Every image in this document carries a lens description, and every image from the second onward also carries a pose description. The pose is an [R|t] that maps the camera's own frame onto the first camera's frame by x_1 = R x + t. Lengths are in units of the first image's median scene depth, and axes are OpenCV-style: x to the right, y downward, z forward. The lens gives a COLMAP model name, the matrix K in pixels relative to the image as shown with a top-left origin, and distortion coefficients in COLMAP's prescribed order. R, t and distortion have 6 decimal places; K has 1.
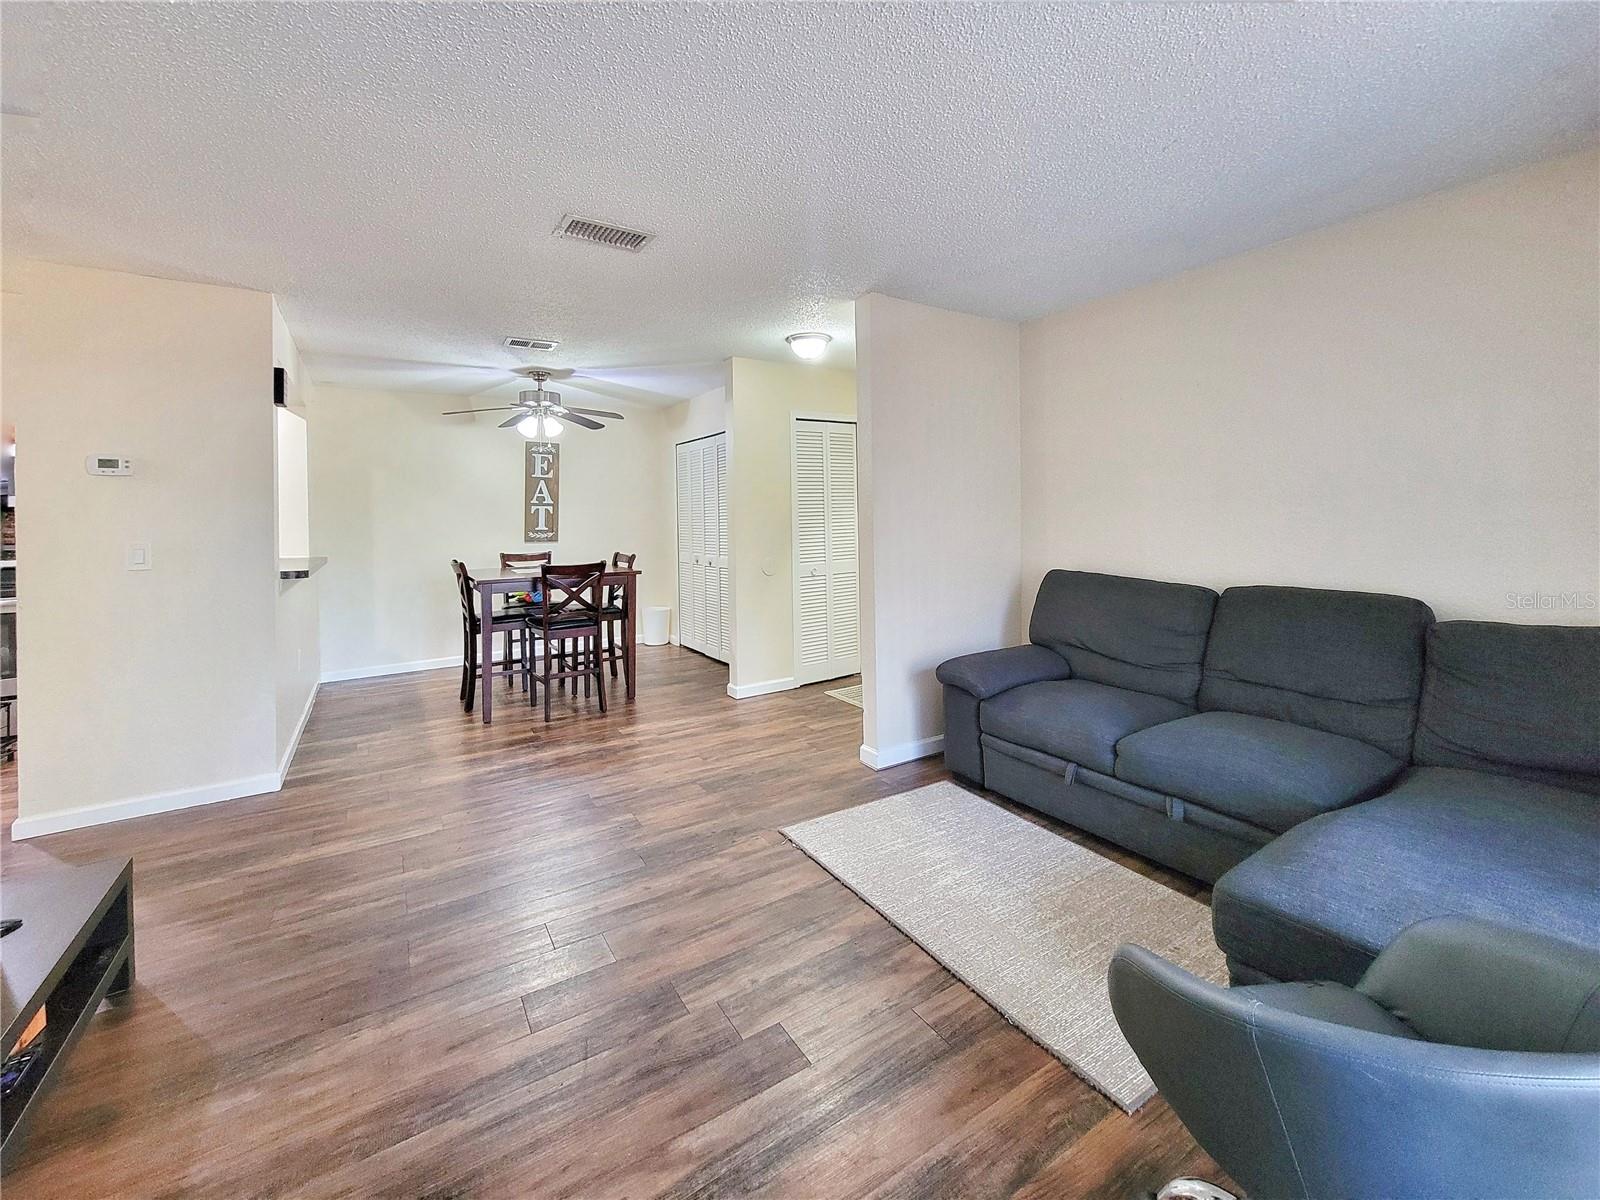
lens RADIAL K [[653.1, 0, 800.3], [0, 653.1, 507.8], [0, 0, 1]] dist [-0.000535, 0.000276]
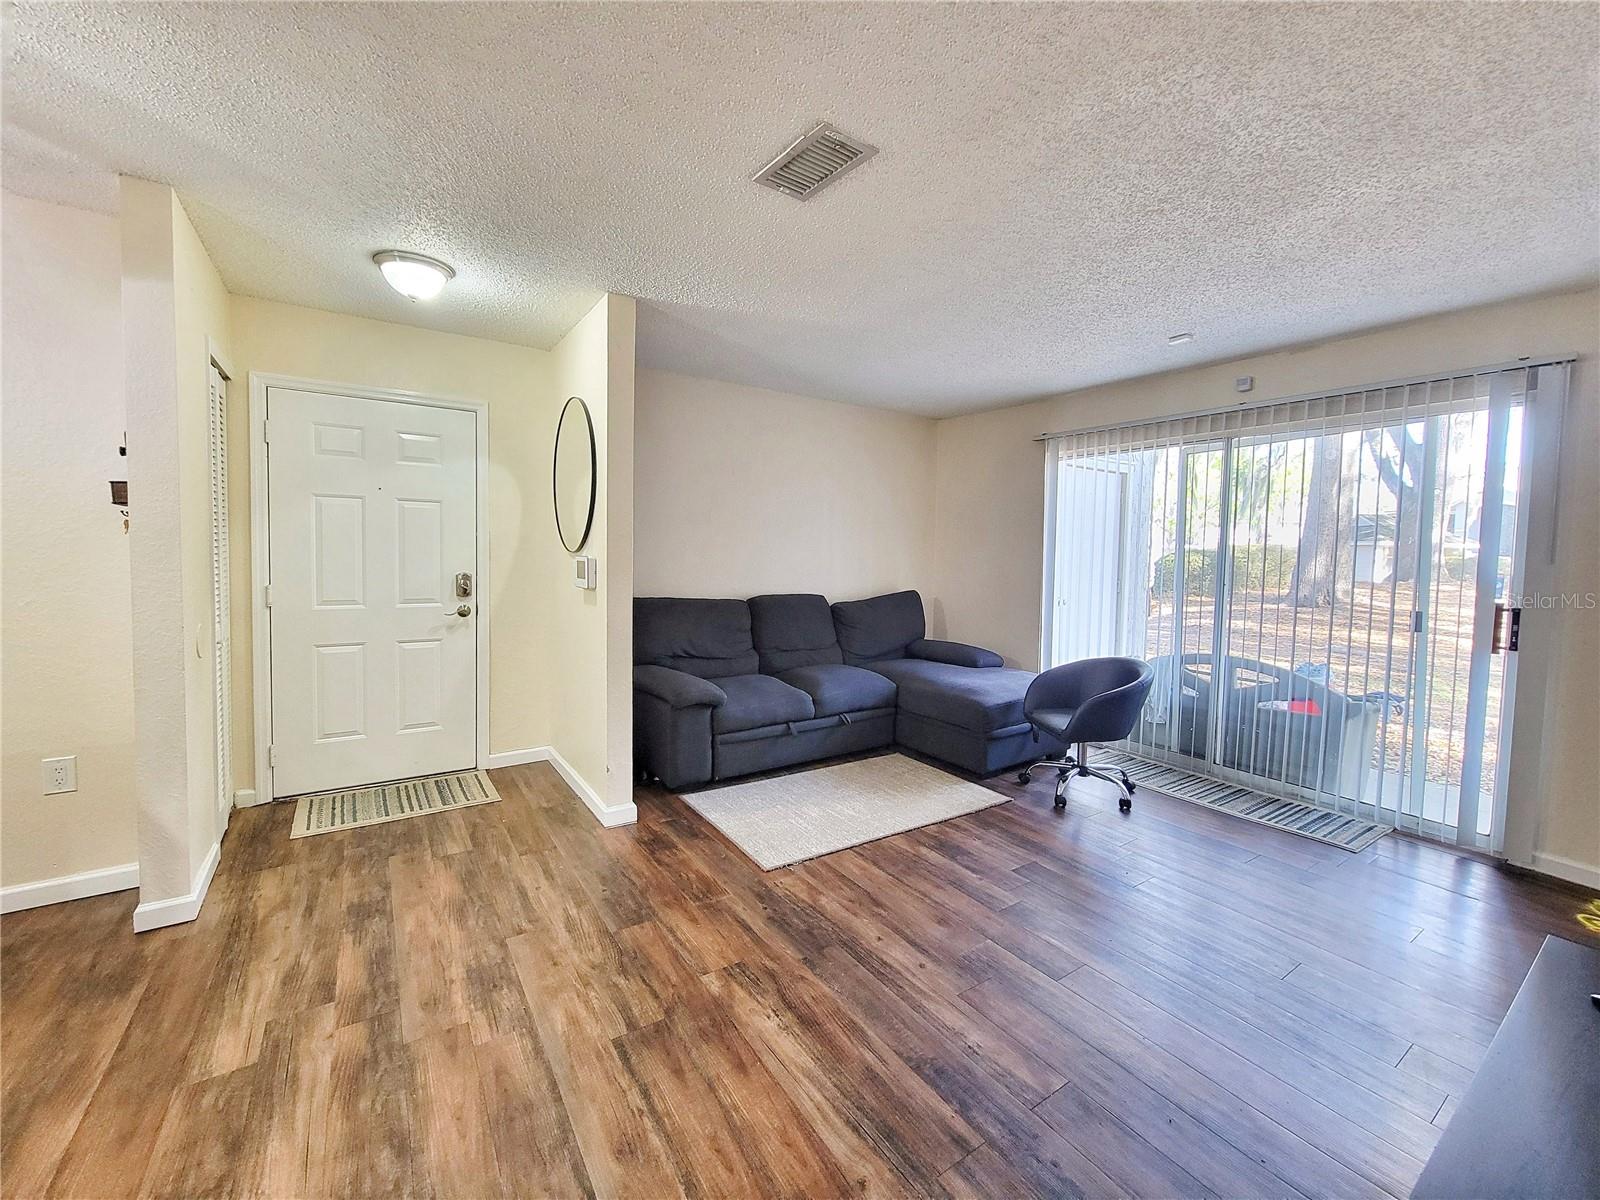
lens RADIAL K [[653.1, 0, 805.0], [0, 653.1, 585.6], [0, 0, 1]] dist [-0.000535, 0.000276]
pose [[-0.027485, -0.042996, 0.998697, -0.573768], [-0.035041, 0.998502, 0.042024, 0.010288], [-0.999008, -0.033840, -0.028950, 0.562492]]
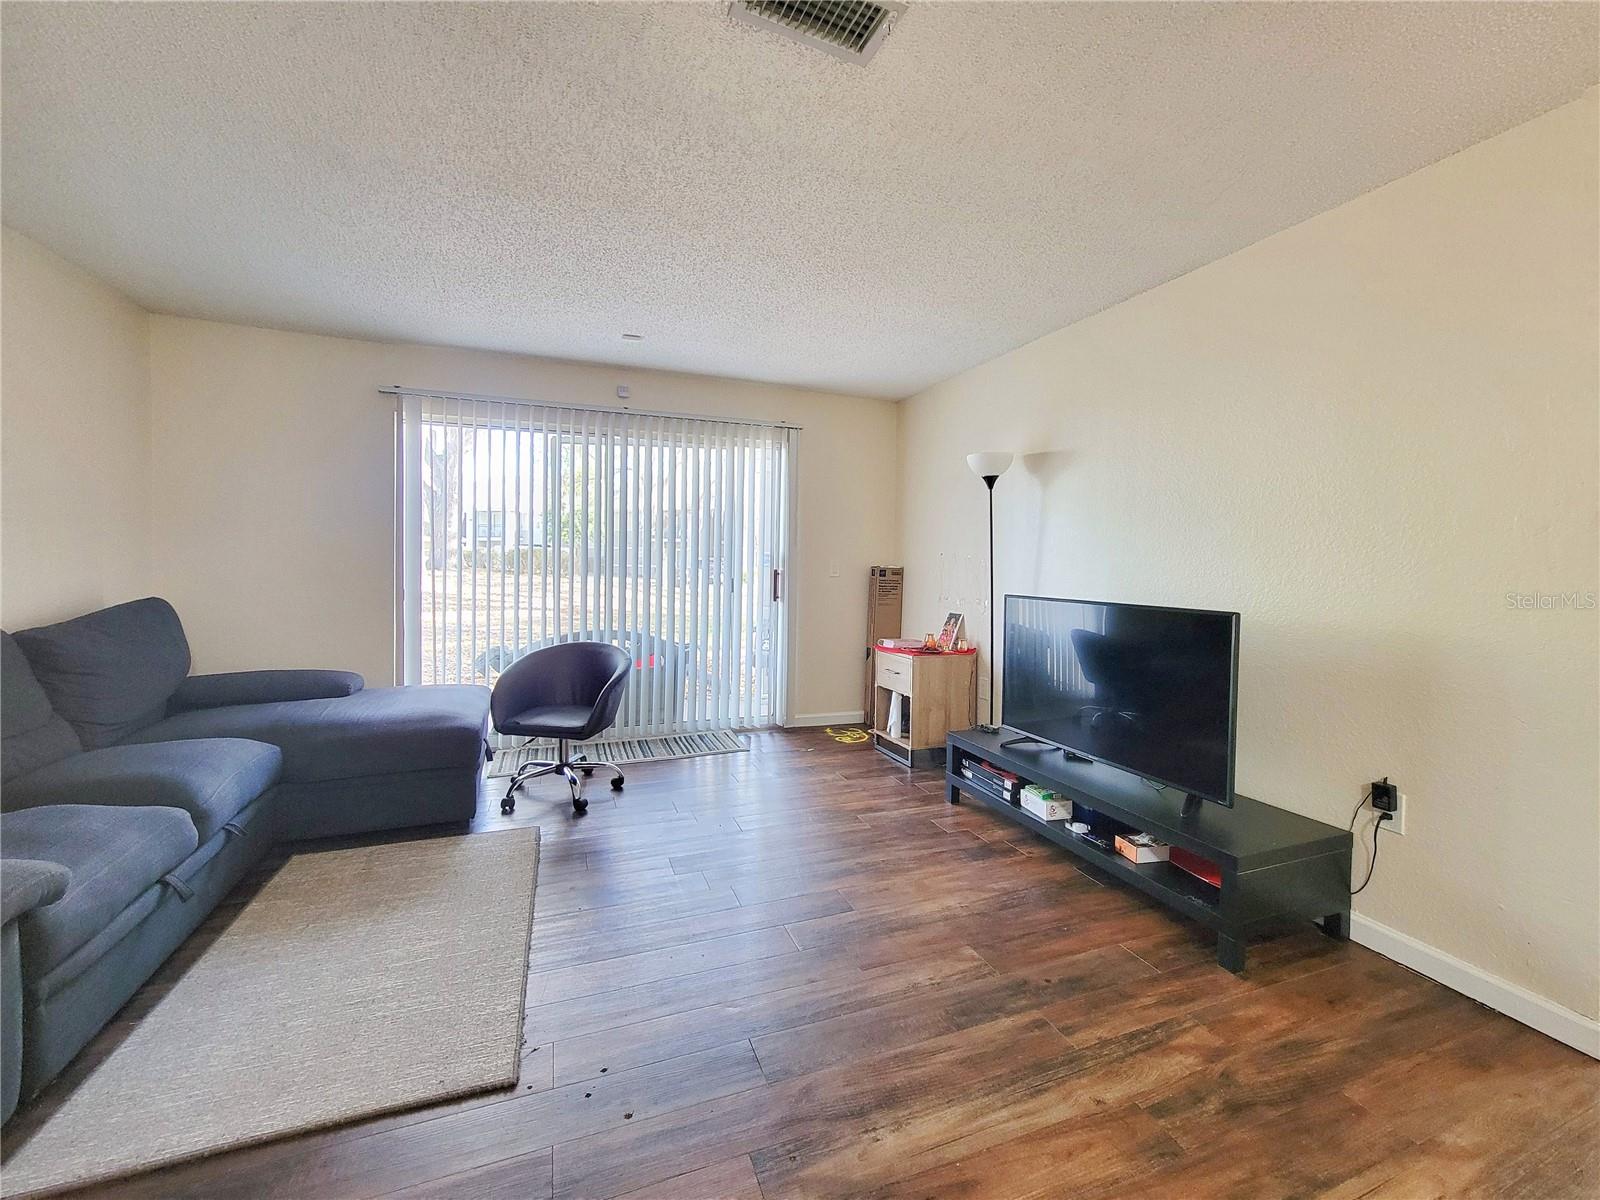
lens RADIAL K [[653.1, 0, 803.5], [0, 653.1, 564.8], [0, 0, 1]] dist [-0.000535, 0.000276]
pose [[-0.979872, -0.001140, 0.199623, -0.219916], [-0.003190, 0.999945, -0.009948, 0.032239], [-0.199601, -0.010384, -0.979822, 0.858229]]
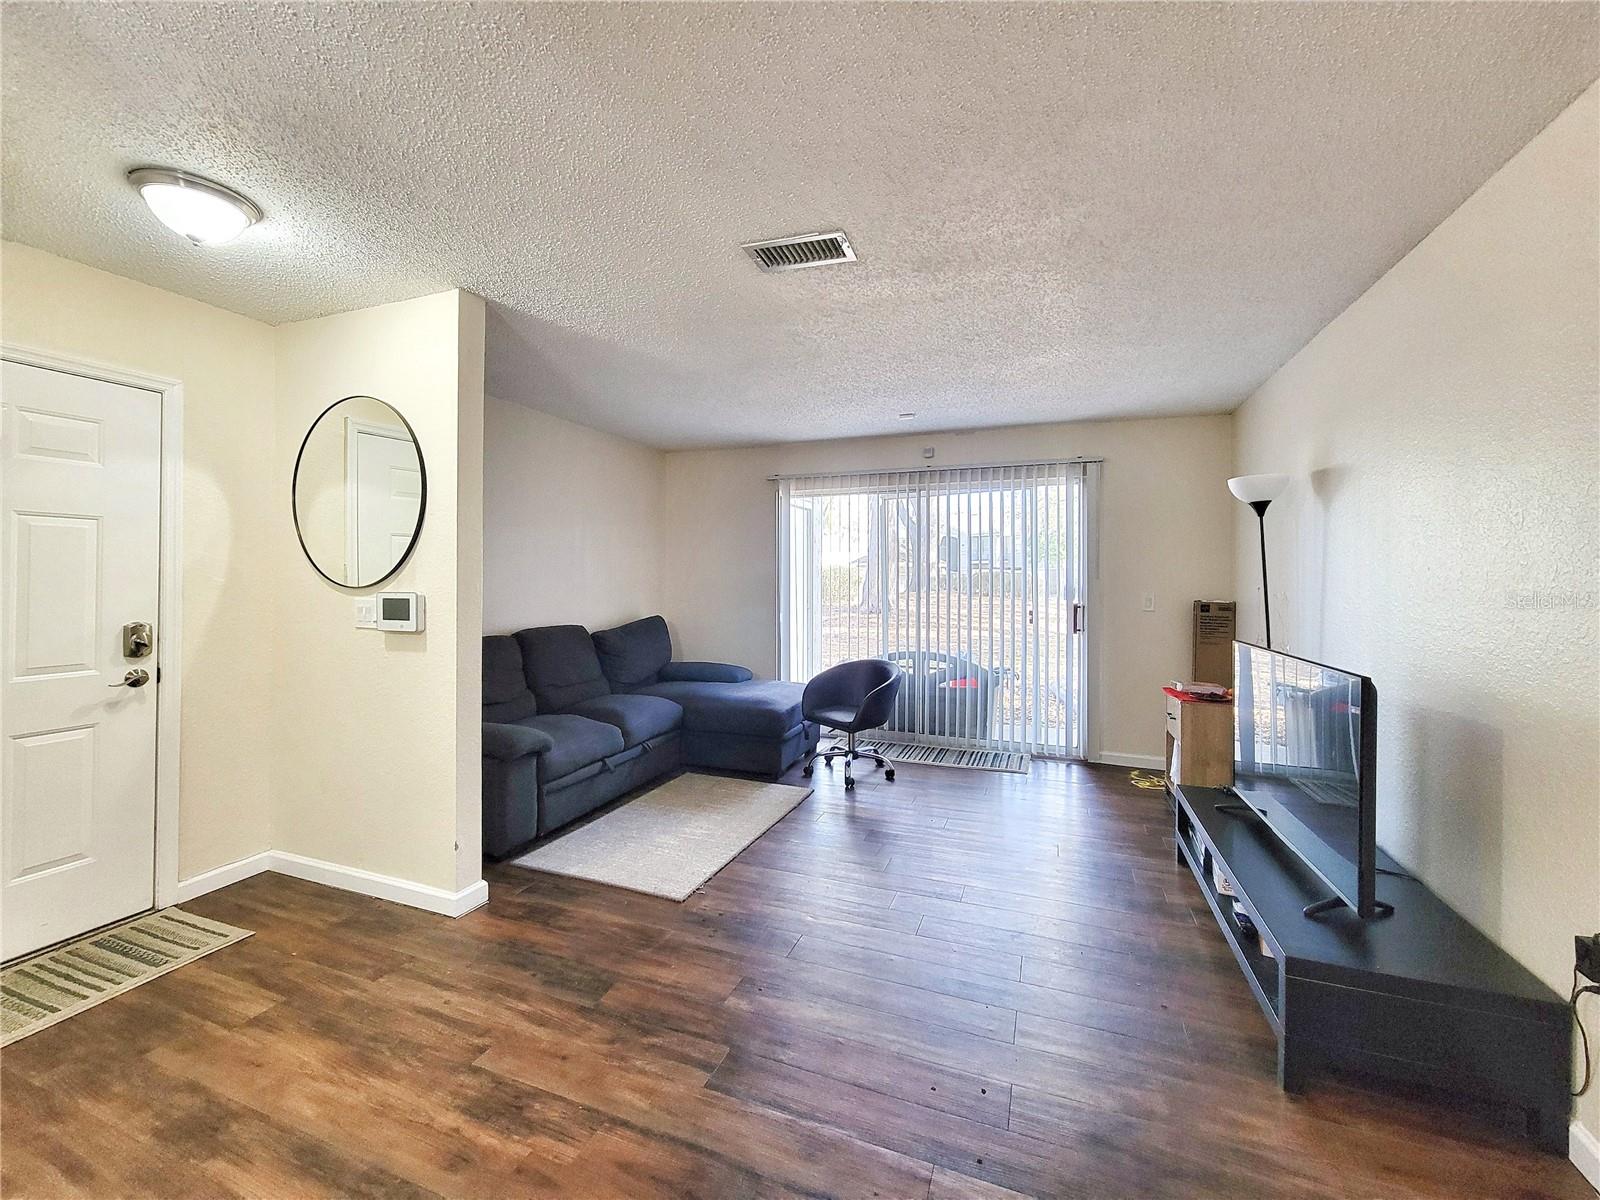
lens RADIAL K [[653.1, 0, 804.8], [0, 653.1, 573.1], [0, 0, 1]] dist [-0.000535, 0.000276]
pose [[-0.596844, 0.015348, 0.802210, -0.539305], [-0.007037, 0.999678, -0.024362, 0.011330], [-0.802326, -0.020185, -0.596544, 0.828829]]
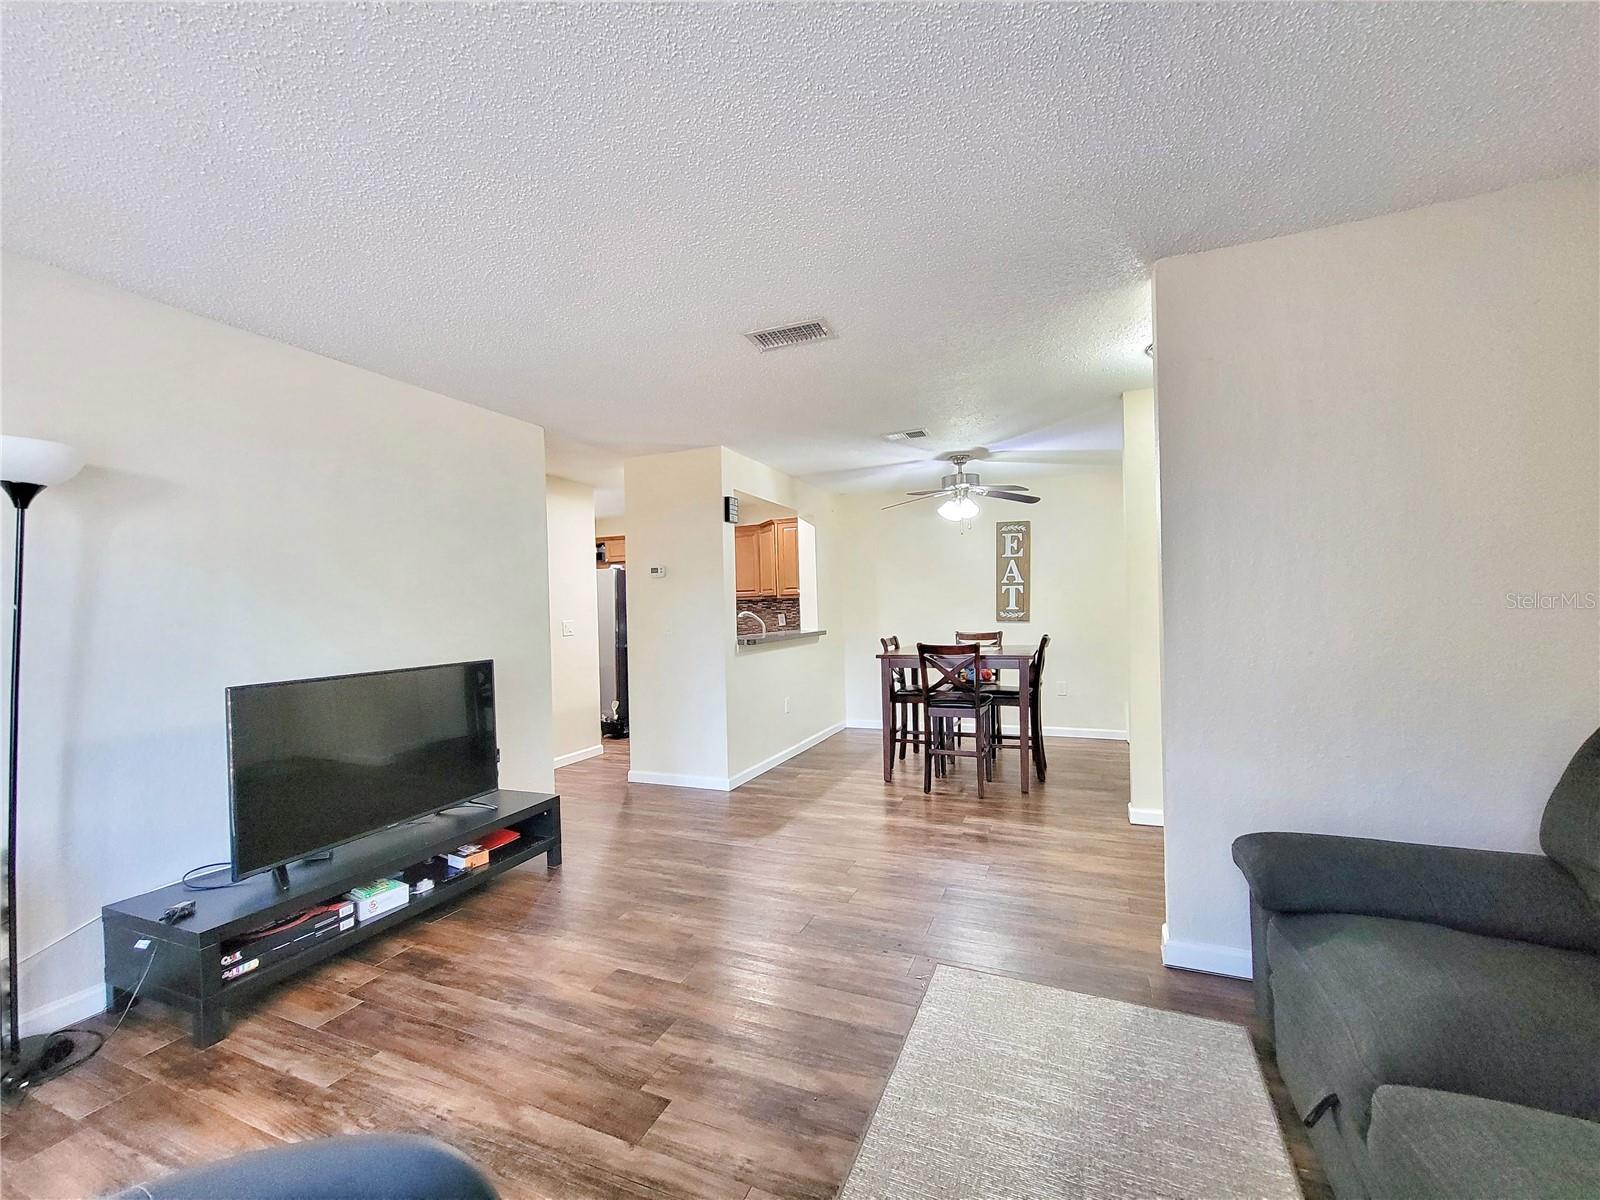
lens RADIAL K [[653.1, 0, 797.9], [0, 653.1, 616.1], [0, 0, 1]] dist [-0.000535, 0.000276]
pose [[0.565348, 0.010921, -0.824780, 0.324535], [0.029404, 0.999010, 0.033383, 0.001135], [0.824328, -0.043125, 0.564467, 0.219931]]
